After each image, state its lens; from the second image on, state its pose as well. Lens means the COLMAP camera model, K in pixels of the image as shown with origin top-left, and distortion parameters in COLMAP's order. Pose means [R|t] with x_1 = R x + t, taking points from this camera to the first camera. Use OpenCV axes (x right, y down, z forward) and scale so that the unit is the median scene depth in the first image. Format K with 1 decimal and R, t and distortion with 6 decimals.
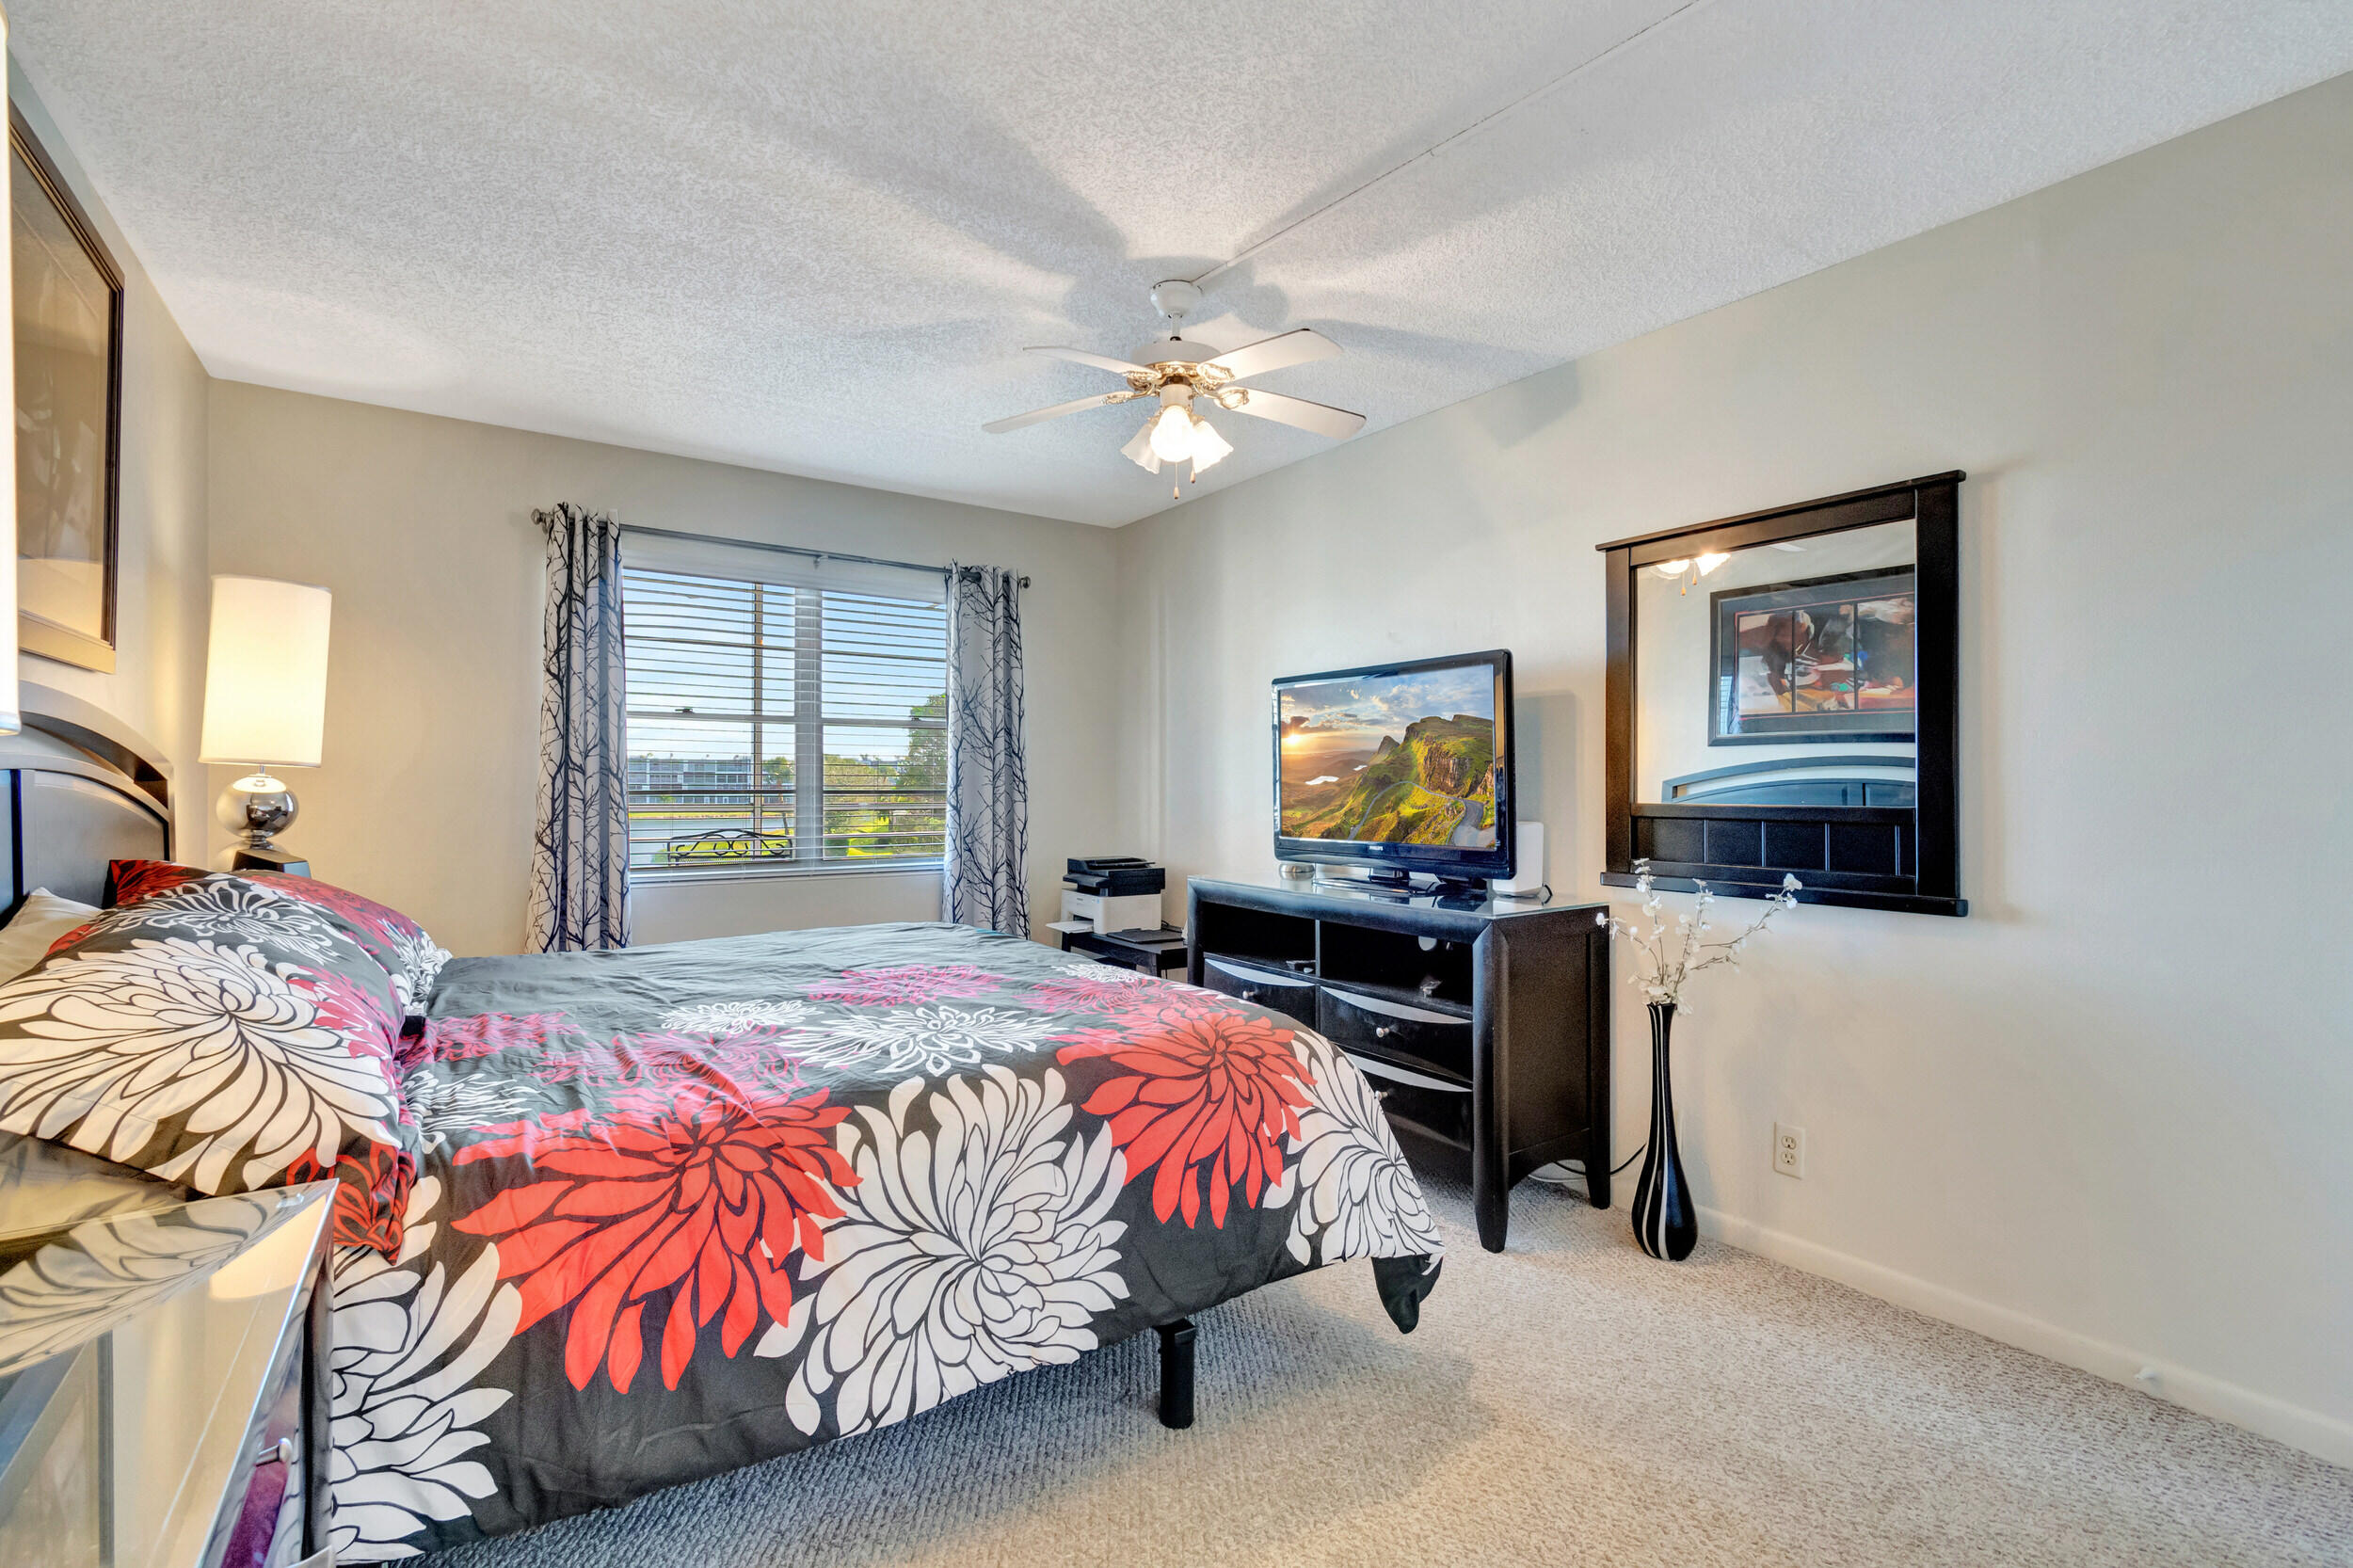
lens RADIAL K [[1040.6, 0, 1171.6], [0, 1040.6, 771.7], [0, 0, 1]] dist [0.000878, -0.000390]
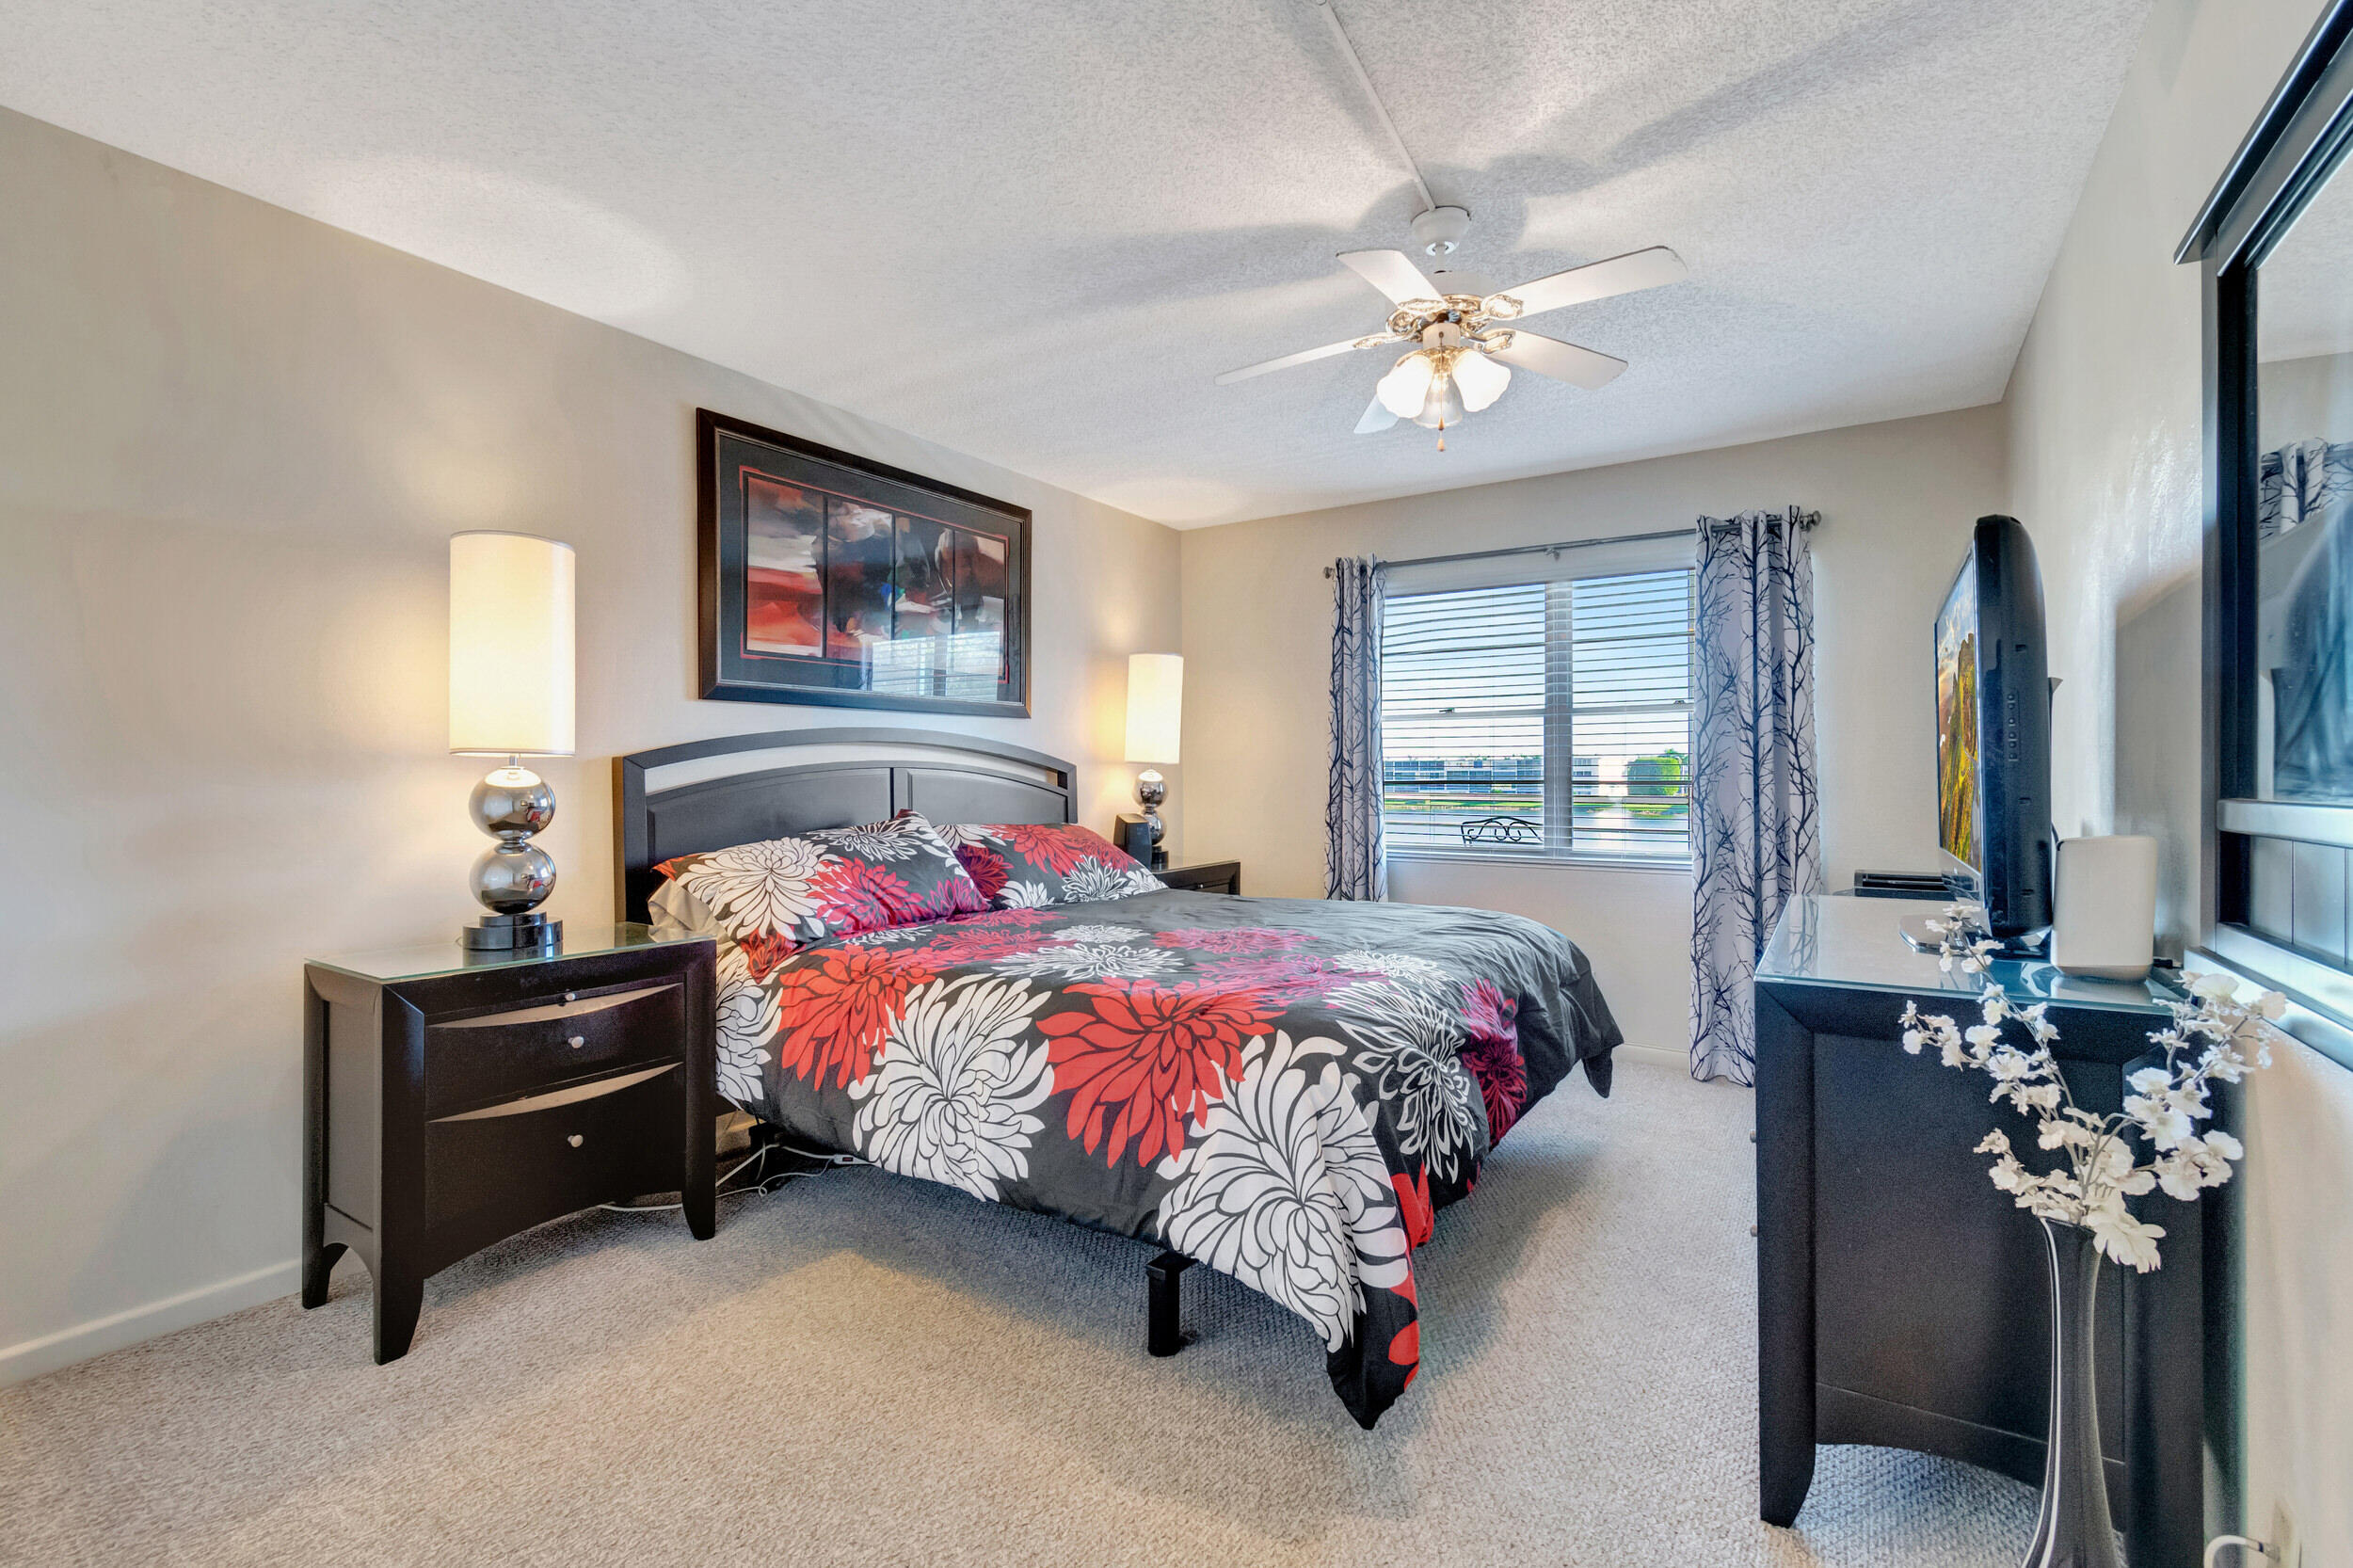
lens RADIAL K [[1048.8, 0, 1164.4], [0, 1048.8, 771.0], [0, 0, 1]] dist [0.001698, 0.000233]
pose [[0.368318, -0.010582, -0.929640, 1.029675], [0.012981, 0.999896, -0.006239, 0.022174], [0.929609, -0.009770, 0.368417, 0.598702]]
